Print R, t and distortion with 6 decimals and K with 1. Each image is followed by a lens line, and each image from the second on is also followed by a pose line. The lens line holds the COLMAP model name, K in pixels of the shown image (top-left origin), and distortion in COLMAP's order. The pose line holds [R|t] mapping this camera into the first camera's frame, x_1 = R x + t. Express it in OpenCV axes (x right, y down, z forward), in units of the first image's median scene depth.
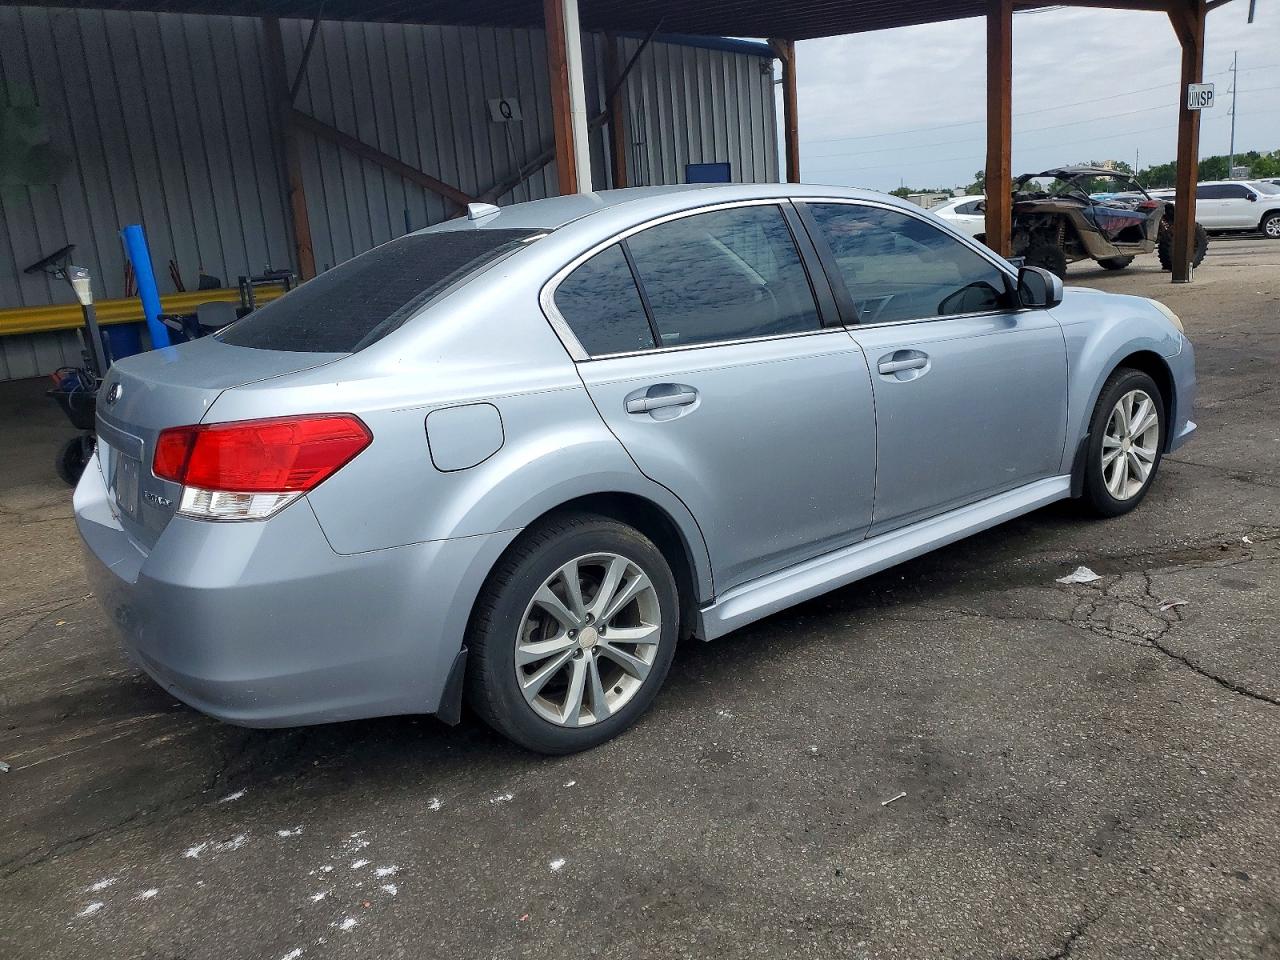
lens RADIAL K [[1008.6, 0, 634.0], [0, 1008.6, 474.1], [0, 0, 1]] dist [-0.001475, 0.009327]
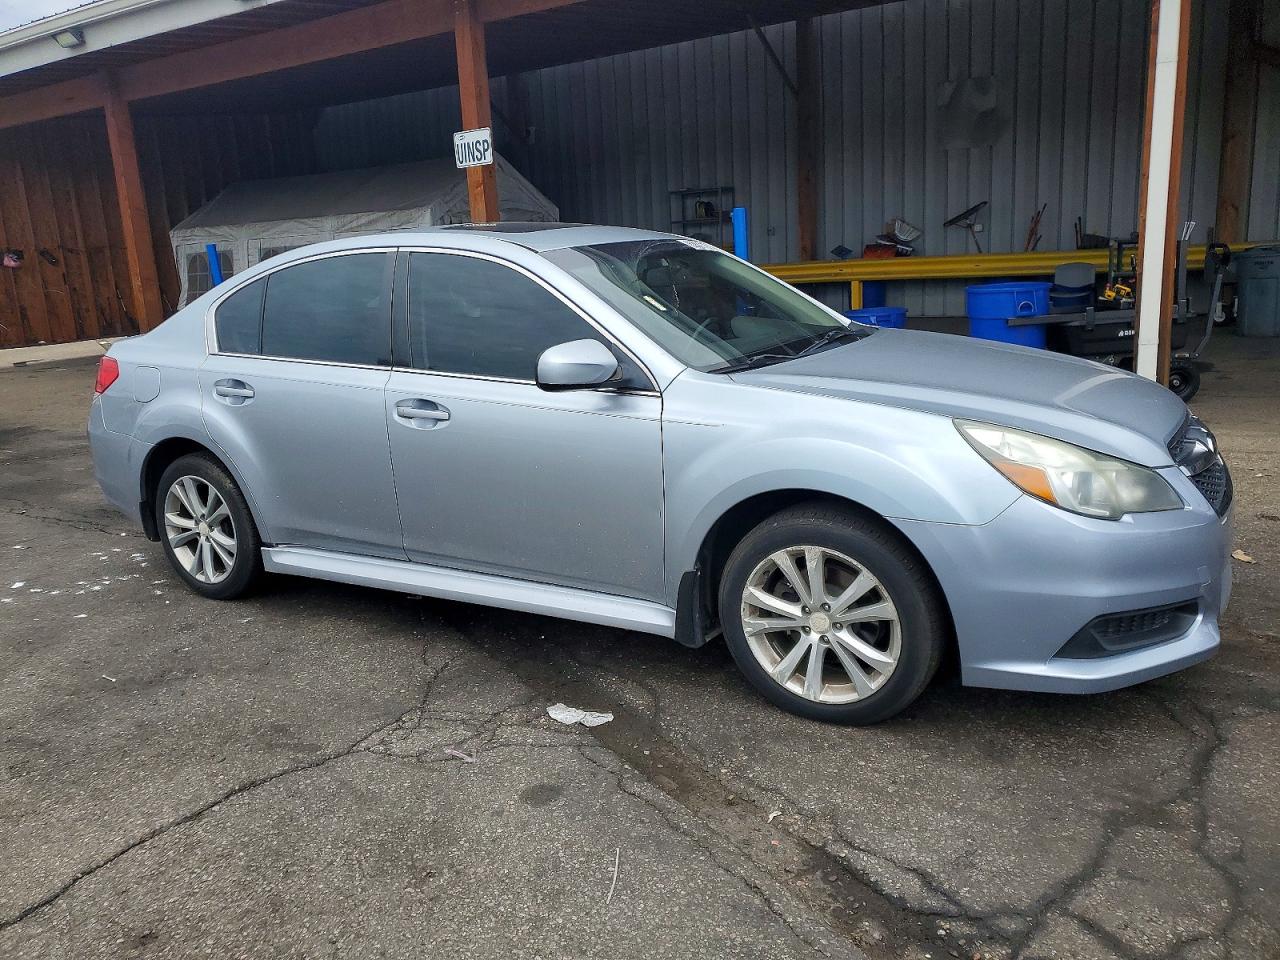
lens RADIAL K [[989.8, 0, 643.5], [0, 989.8, 524.5], [0, 0, 1]] dist [-0.013662, 0.014439]
pose [[0.386983, 0.307326, -0.869365, 1.193315], [-0.198002, 0.948526, 0.247173, -0.278663], [0.900577, 0.076484, 0.427914, 0.723922]]
